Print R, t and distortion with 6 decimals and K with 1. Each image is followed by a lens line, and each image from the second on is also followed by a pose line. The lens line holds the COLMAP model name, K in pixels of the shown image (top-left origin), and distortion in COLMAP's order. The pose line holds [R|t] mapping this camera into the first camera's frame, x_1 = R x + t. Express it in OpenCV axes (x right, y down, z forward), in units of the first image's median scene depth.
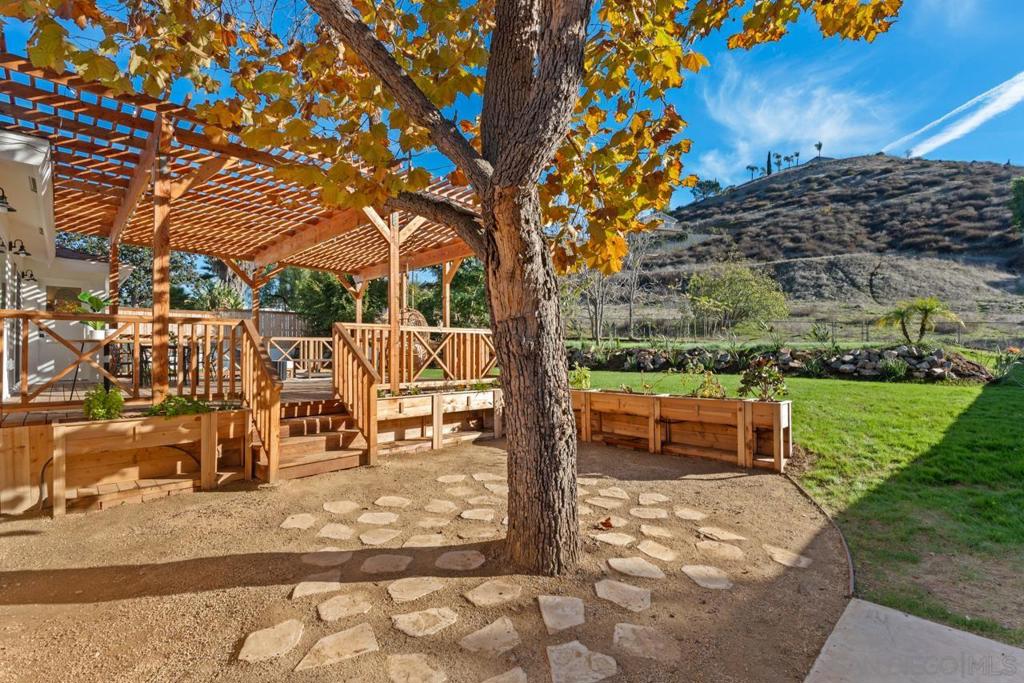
lens RADIAL K [[467.3, 0, 514.1], [0, 467.3, 344.5], [0, 0, 1]] dist [-0.000215, 0.000999]
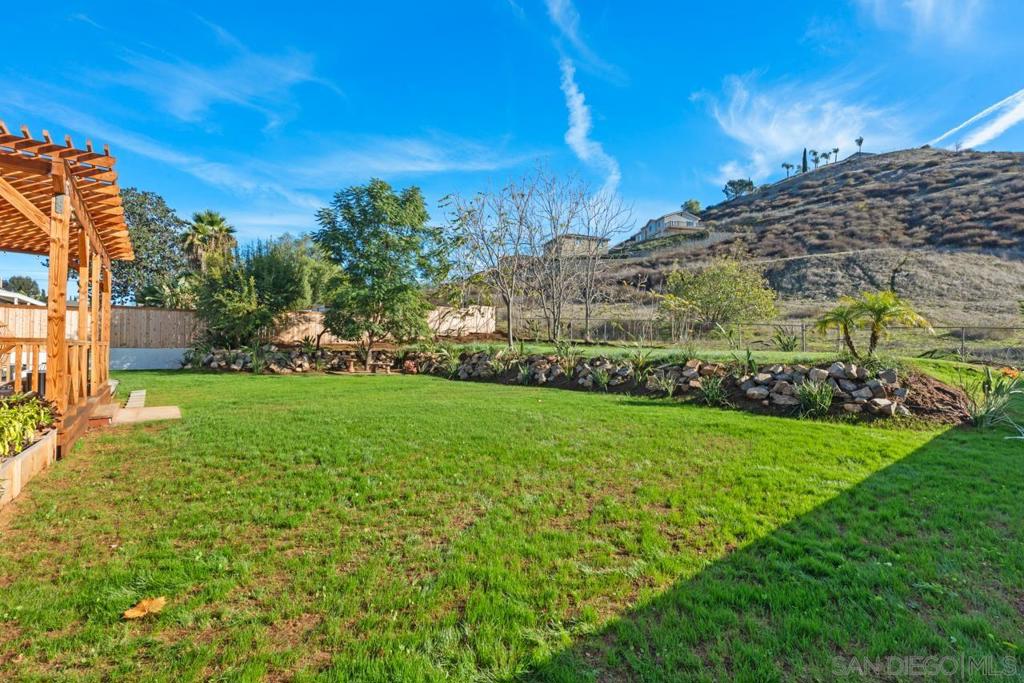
lens RADIAL K [[450.8, 0, 510.7], [0, 450.8, 338.9], [0, 0, 1]] dist [-0.001025, -0.000077]
pose [[0.996126, 0.010726, -0.087285, 0.115531], [-0.011503, 0.999898, -0.008407, -0.005606], [0.087186, 0.009378, 0.996148, 0.084959]]
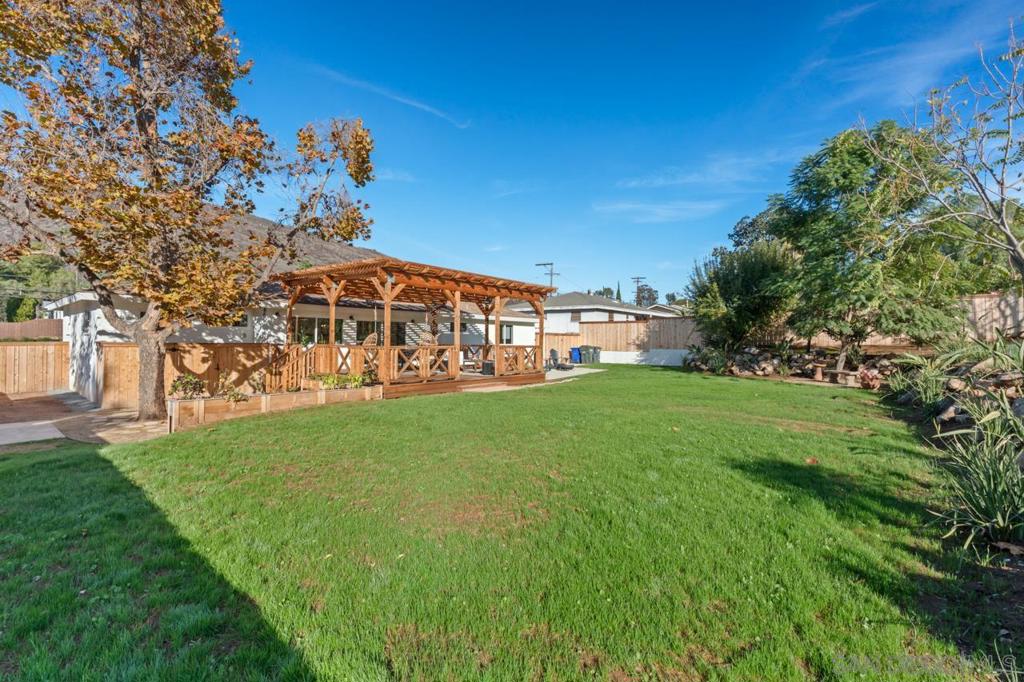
lens RADIAL K [[450.8, 0, 508.3], [0, 450.8, 340.3], [0, 0, 1]] dist [-0.001025, -0.000077]
pose [[0.113928, 0.000448, -0.993489, 0.247606], [0.003774, 0.999992, 0.000883, -0.008187], [0.993482, -0.003850, 0.113925, 0.217896]]
